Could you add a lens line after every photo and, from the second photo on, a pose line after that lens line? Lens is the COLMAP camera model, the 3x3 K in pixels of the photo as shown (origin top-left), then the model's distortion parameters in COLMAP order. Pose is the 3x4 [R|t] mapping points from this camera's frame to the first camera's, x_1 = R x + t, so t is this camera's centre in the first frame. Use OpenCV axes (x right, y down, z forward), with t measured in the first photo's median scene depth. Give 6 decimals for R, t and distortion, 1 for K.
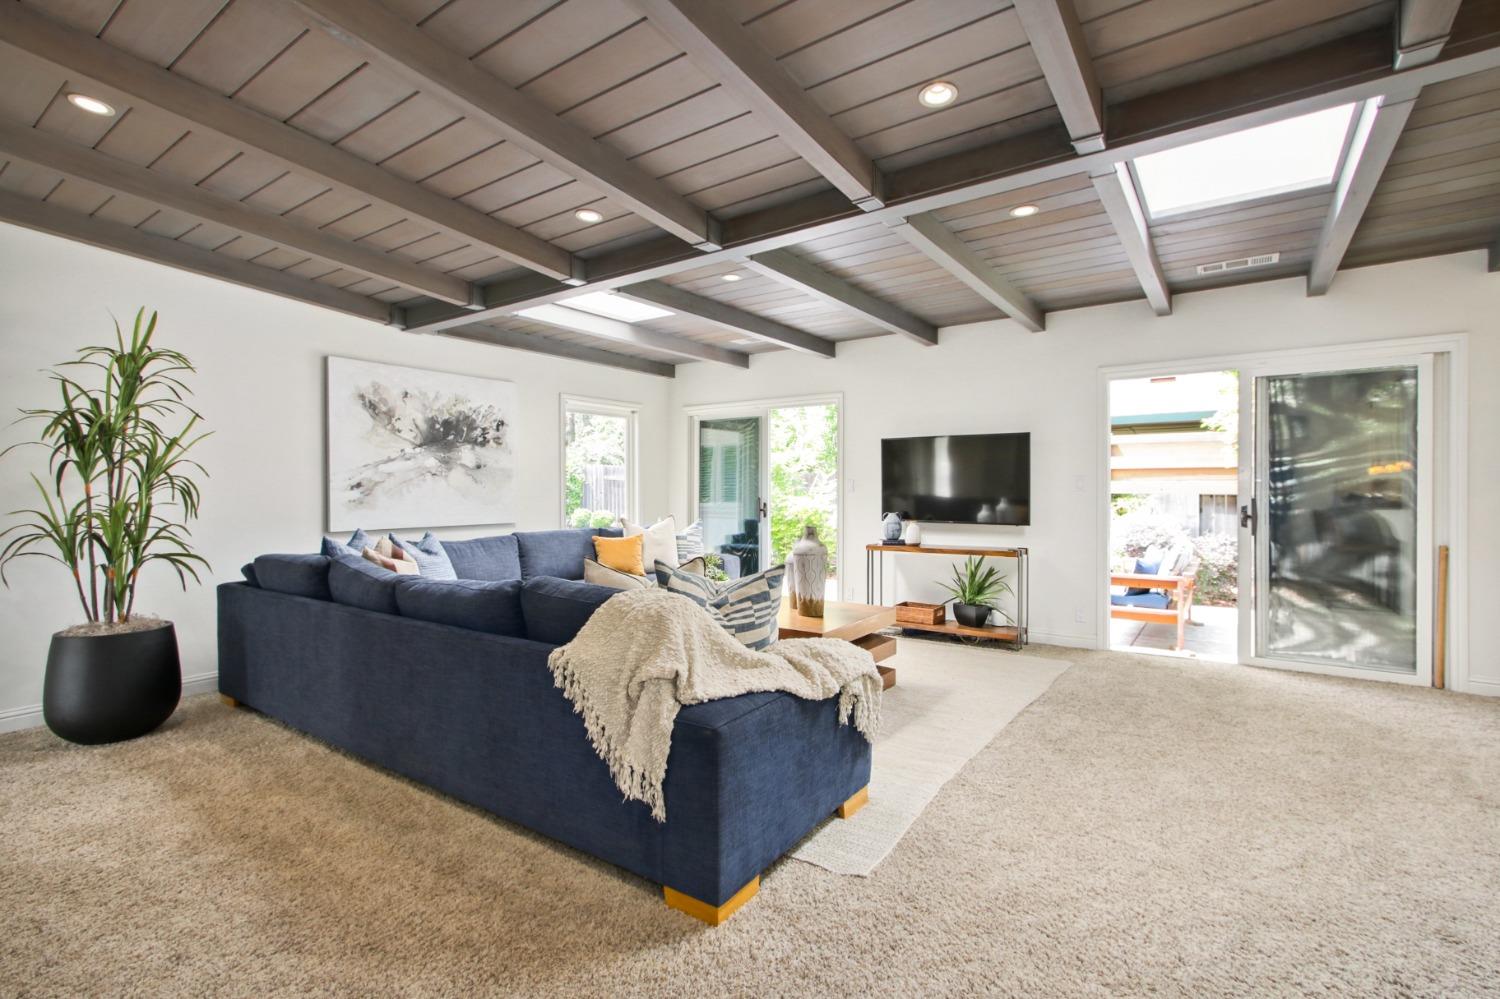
lens RADIAL K [[697.3, 0, 747.1], [0, 697.3, 496.2], [0, 0, 1]] dist [-0.004478, 0.003530]
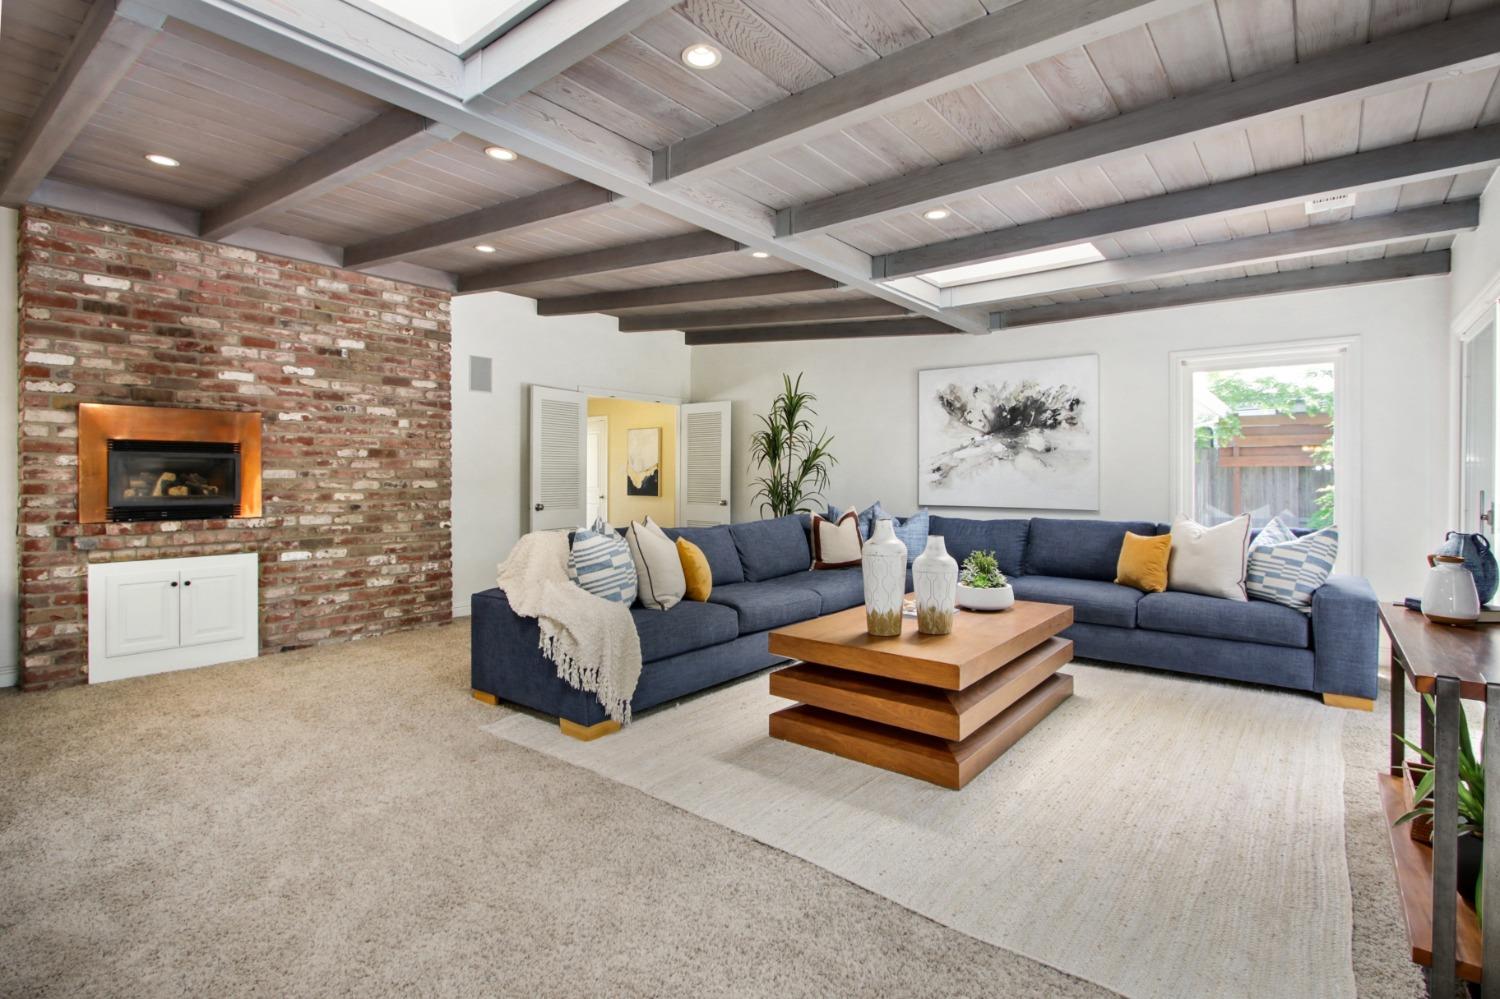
lens RADIAL K [[697.3, 0, 772.9], [0, 697.3, 479.4], [0, 0, 1]] dist [-0.004478, 0.003530]
pose [[-0.029472, 0.001753, -0.999564, 0.636063], [-0.017100, 0.999851, 0.002257, 0.004355], [0.999419, 0.017159, -0.029437, 0.668447]]
